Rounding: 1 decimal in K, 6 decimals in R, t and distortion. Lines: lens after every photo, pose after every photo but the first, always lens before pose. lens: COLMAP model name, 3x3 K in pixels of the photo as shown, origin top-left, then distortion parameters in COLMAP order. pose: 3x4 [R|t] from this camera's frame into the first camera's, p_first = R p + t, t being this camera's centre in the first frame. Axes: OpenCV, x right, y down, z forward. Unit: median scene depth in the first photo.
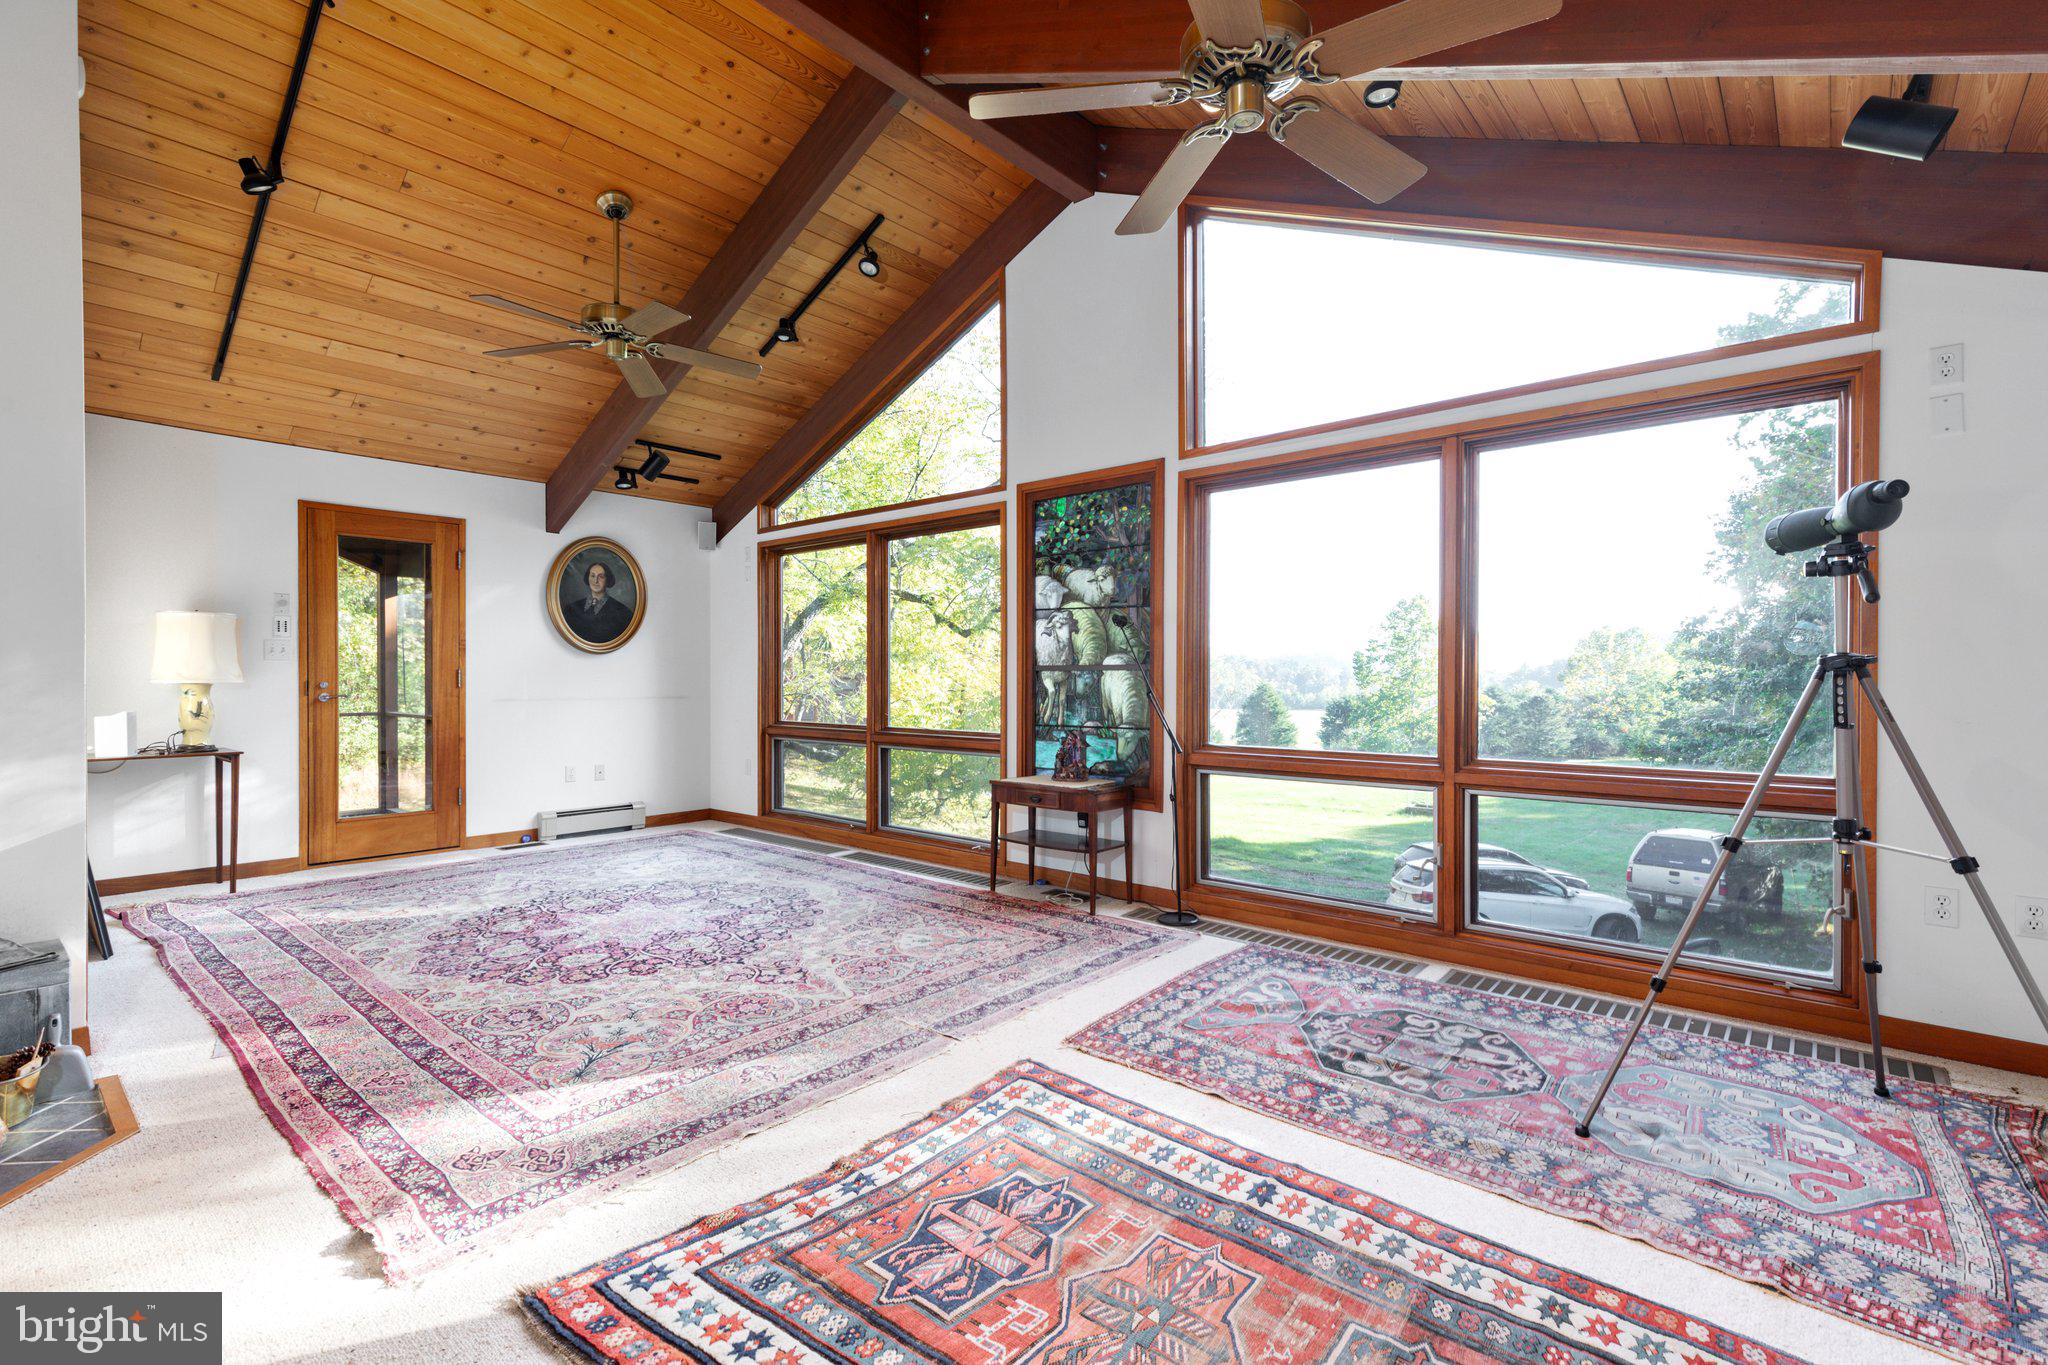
lens RADIAL K [[924.7, 0, 1025.1], [0, 924.7, 682.0], [0, 0, 1]] dist [0.008322, -0.001146]
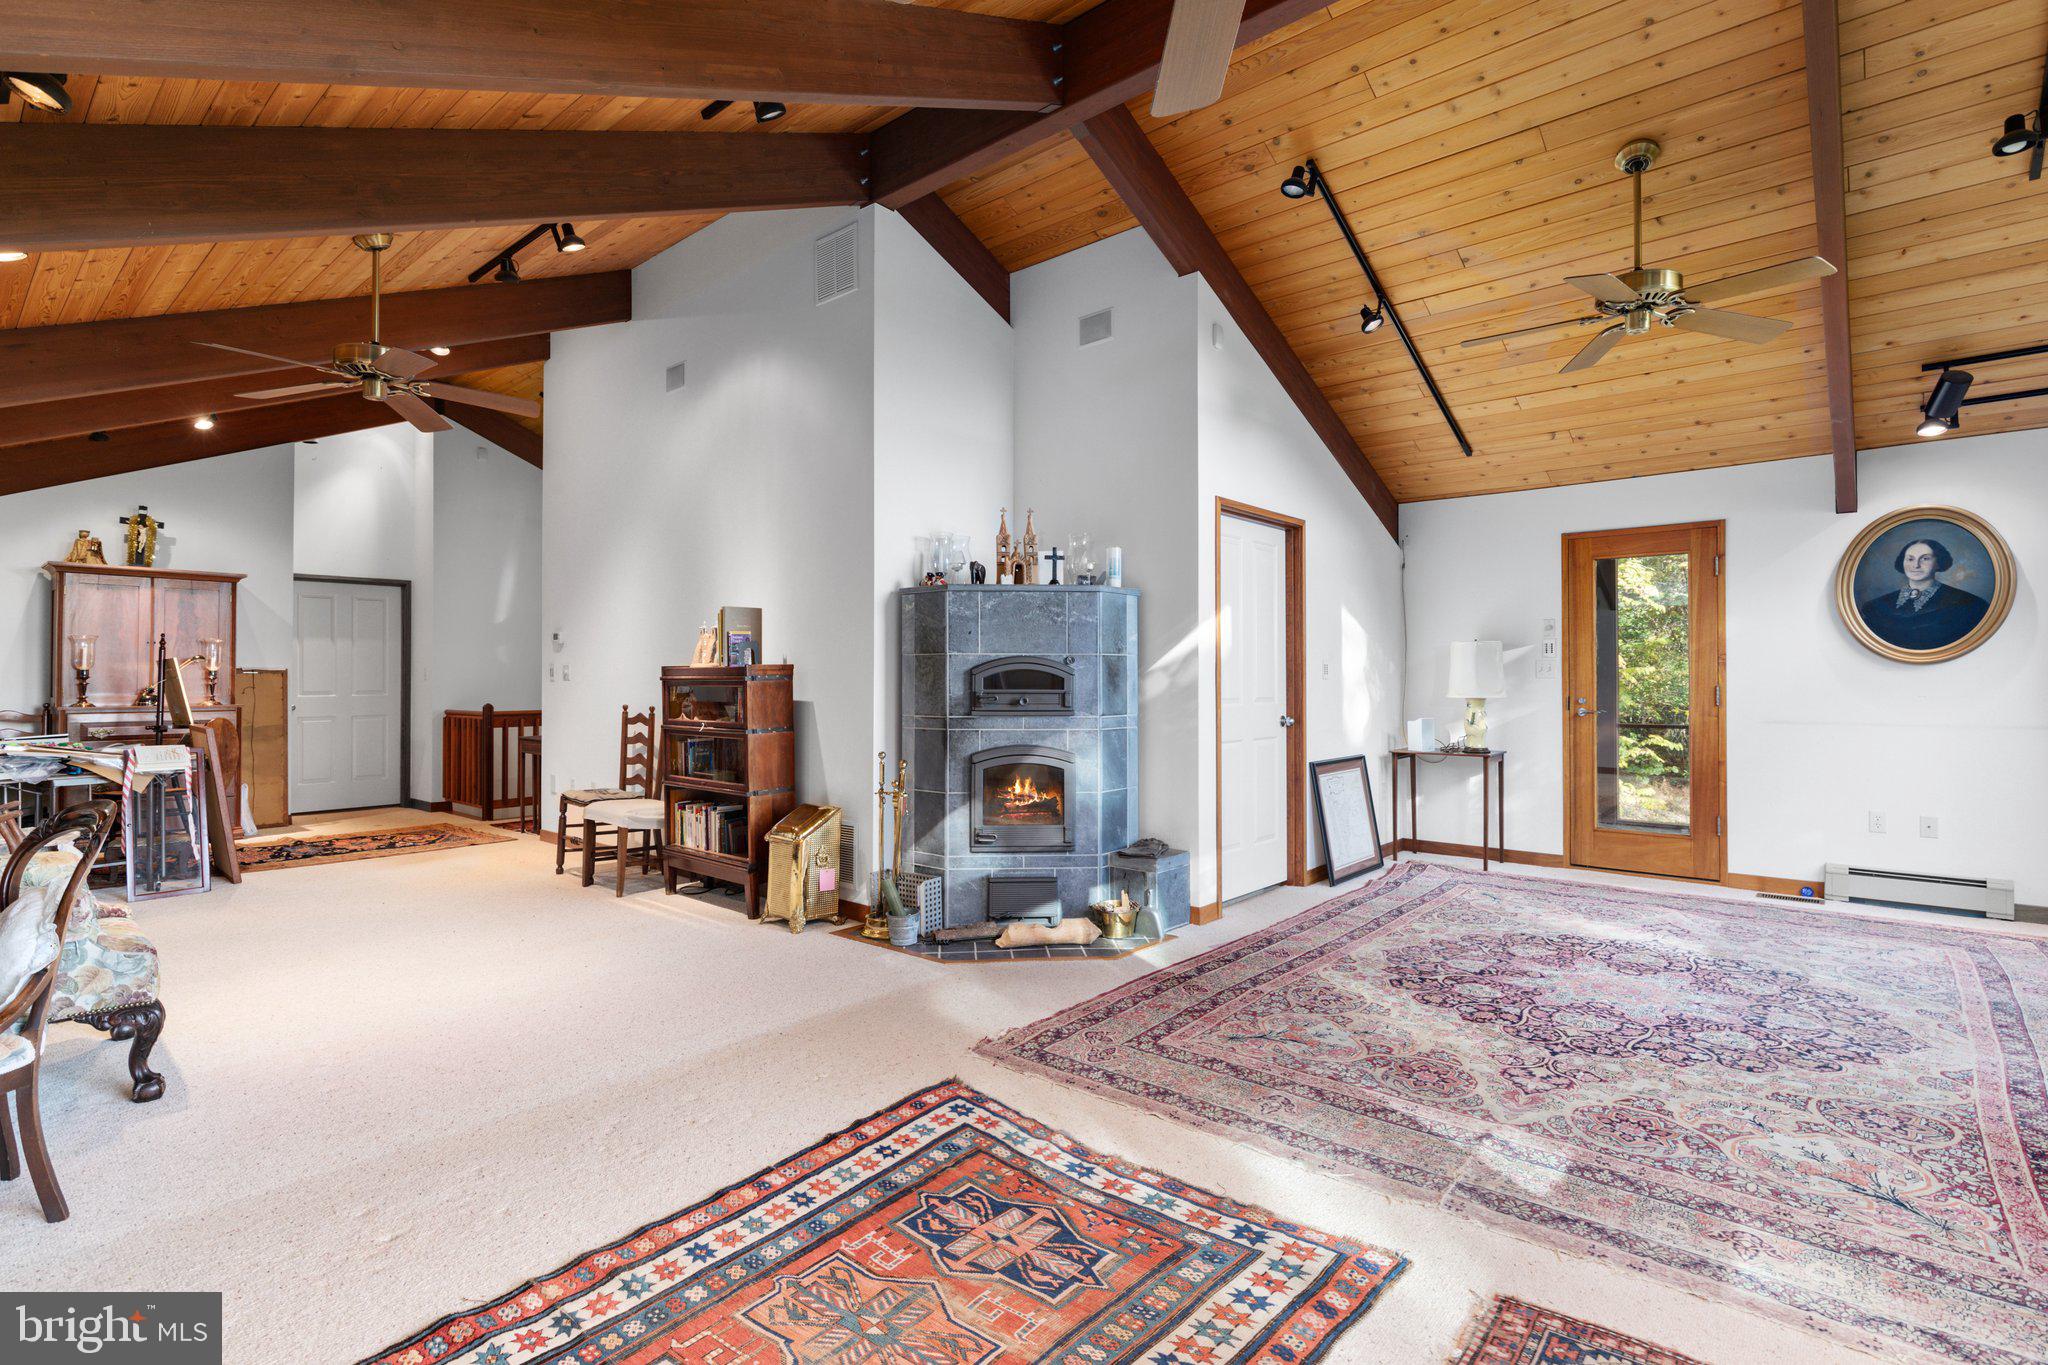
lens RADIAL K [[971.3, 0, 1017.4], [0, 971.3, 665.4], [0, 0, 1]] dist [0.000153, -0.000038]
pose [[-0.005889, -0.013614, -0.999890, 0.452029], [-0.003404, 0.999902, -0.013594, -0.023966], [0.999977, 0.003323, -0.005935, 0.417411]]
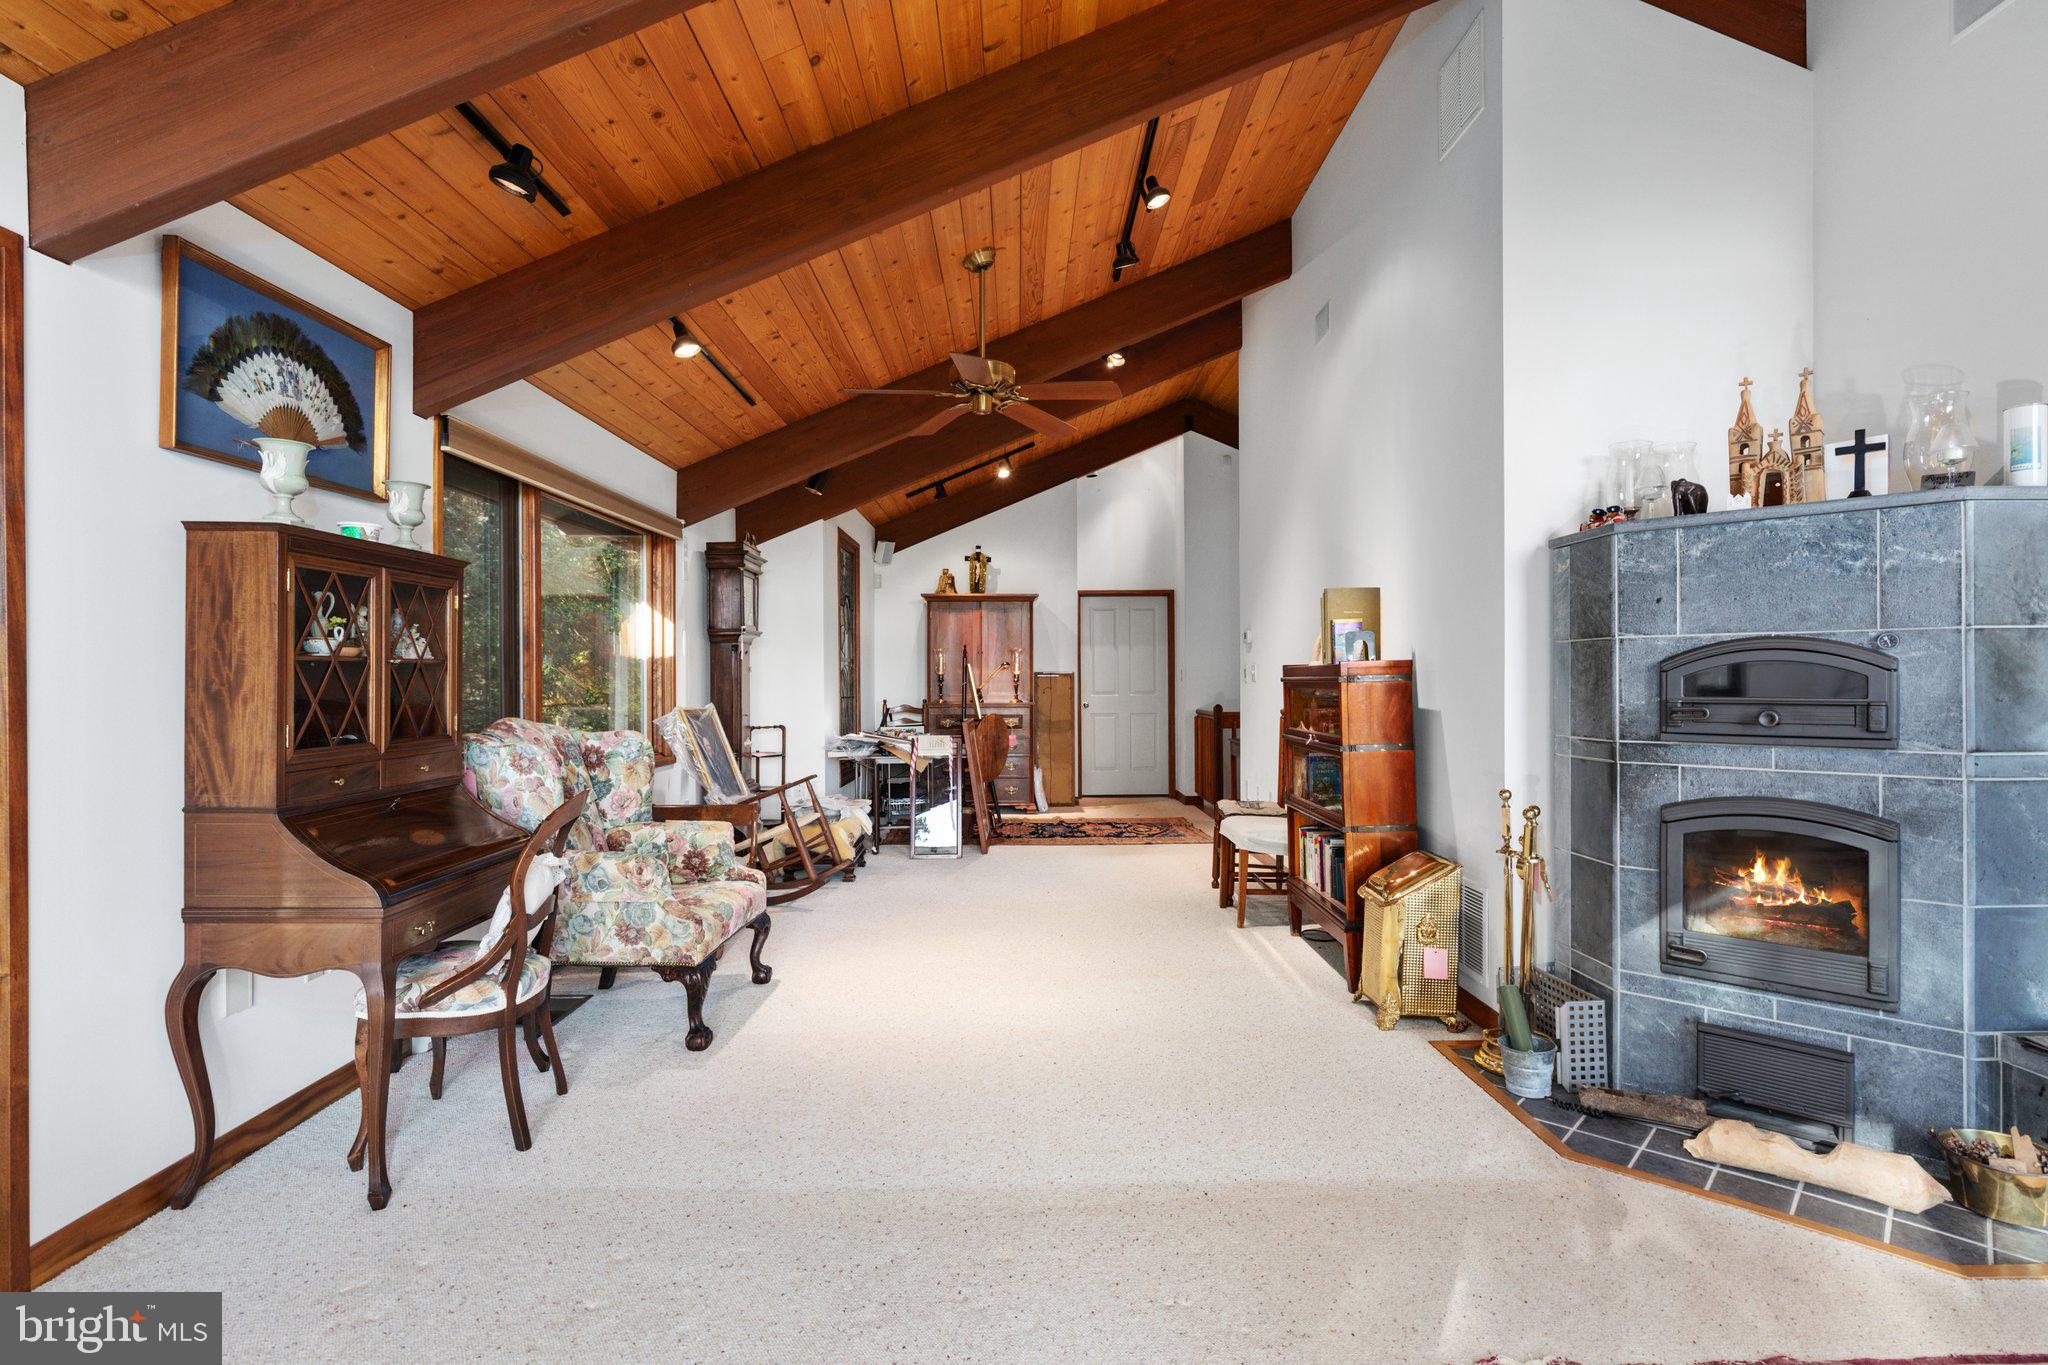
lens RADIAL K [[971.3, 0, 1002.6], [0, 971.3, 679.3], [0, 0, 1]] dist [0.000153, -0.000038]
pose [[-0.745618, 0.002519, -0.666369, 0.123698], [0.002638, 0.999996, 0.000829, -0.024456], [0.666368, -0.001139, -0.745622, 0.546180]]
